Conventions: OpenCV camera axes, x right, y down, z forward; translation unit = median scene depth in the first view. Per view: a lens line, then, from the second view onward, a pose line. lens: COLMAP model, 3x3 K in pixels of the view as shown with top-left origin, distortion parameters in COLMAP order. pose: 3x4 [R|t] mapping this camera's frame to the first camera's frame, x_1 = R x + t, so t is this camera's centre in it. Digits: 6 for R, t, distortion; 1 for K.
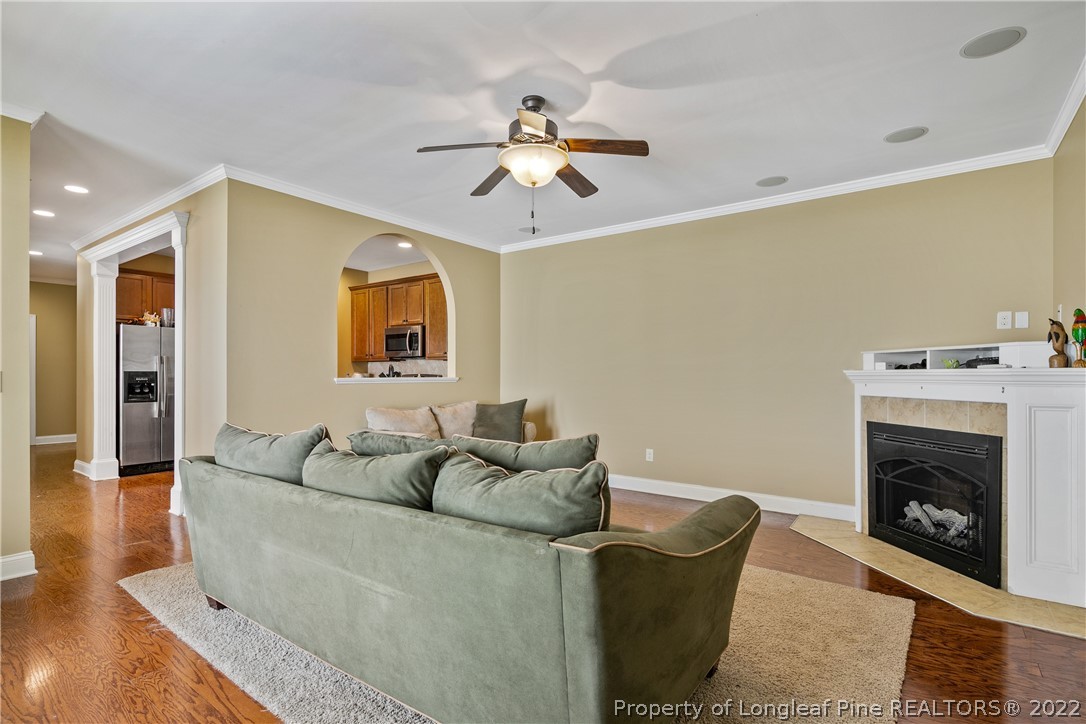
lens RADIAL K [[520.7, 0, 545.5], [0, 520.7, 374.9], [0, 0, 1]] dist [-0.013422, -0.000363]
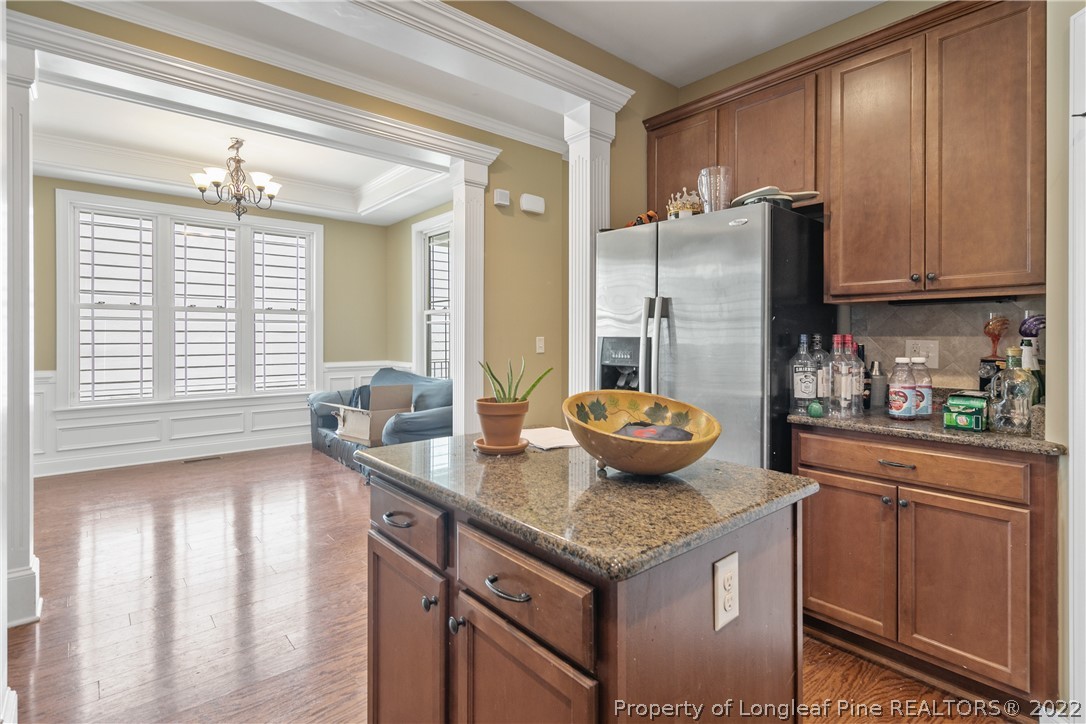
lens RADIAL K [[532.0, 0, 542.0], [0, 532.0, 339.8], [0, 0, 1]] dist [-0.003084, -0.000583]
pose [[-0.234195, -0.000258, -0.972190, -0.540274], [-0.009702, 0.999951, 0.002072, -0.006926], [0.972141, 0.009917, -0.234186, 1.585517]]
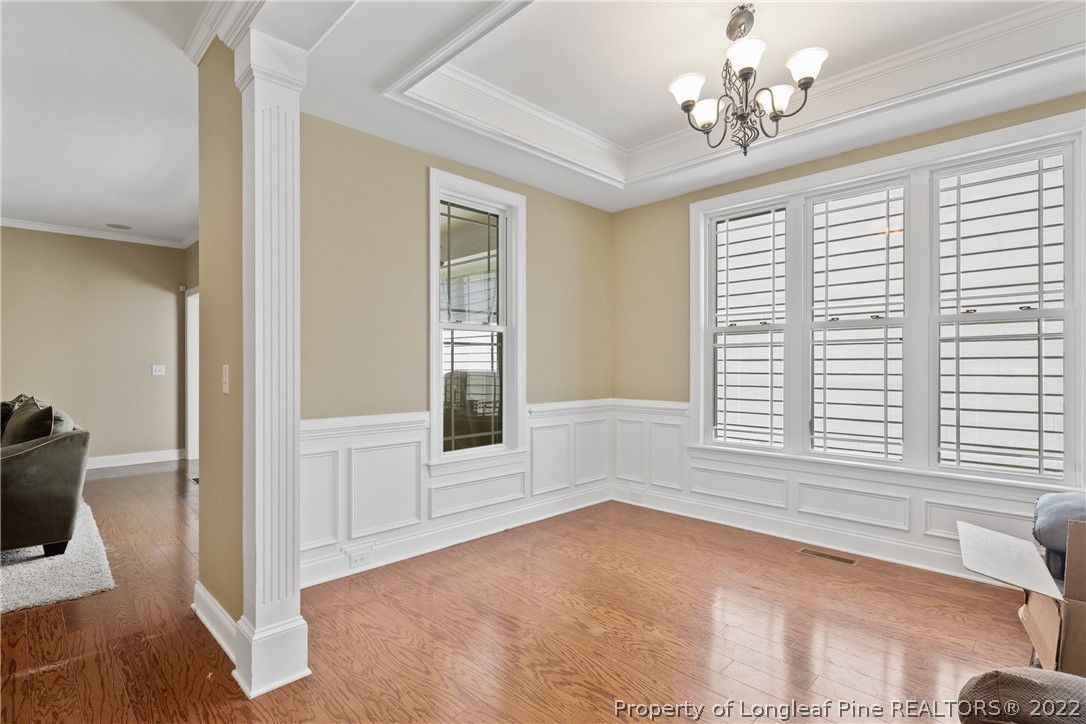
lens RADIAL K [[531.8, 0, 543.0], [0, 531.8, 362.0], [0, 0, 1]] dist [-0.012923, -0.000526]
pose [[-0.988760, 0.000009, 0.149514, -1.311651], [-0.000293, 0.999998, -0.002004, -0.009249], [-0.149514, -0.002025, -0.988758, 1.350167]]
